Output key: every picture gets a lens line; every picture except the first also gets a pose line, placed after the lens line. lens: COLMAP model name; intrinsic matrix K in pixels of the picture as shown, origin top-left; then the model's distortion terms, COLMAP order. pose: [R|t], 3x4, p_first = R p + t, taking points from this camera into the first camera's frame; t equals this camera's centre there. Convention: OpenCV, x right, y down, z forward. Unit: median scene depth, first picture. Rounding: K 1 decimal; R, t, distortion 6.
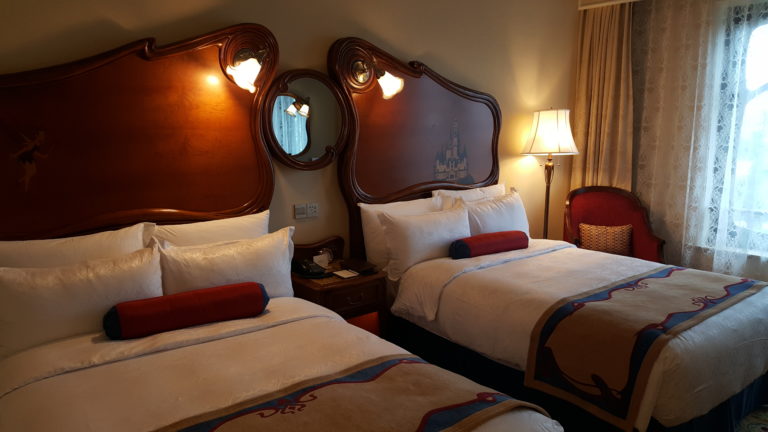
lens RADIAL K [[584.2, 0, 379.7], [0, 584.2, 214.5], [0, 0, 1]] dist [0.009758, -0.006763]
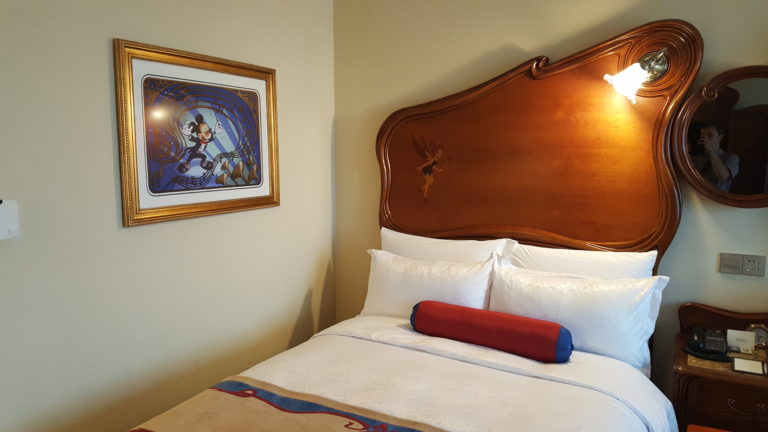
lens RADIAL K [[584.2, 0, 379.5], [0, 584.2, 218.5], [0, 0, 1]] dist [0.009758, -0.006763]
pose [[0.344592, 0.107776, -0.932545, 0.520121], [-0.148531, 0.987134, 0.059200, -0.053637], [0.926928, 0.118112, 0.356167, 0.471045]]
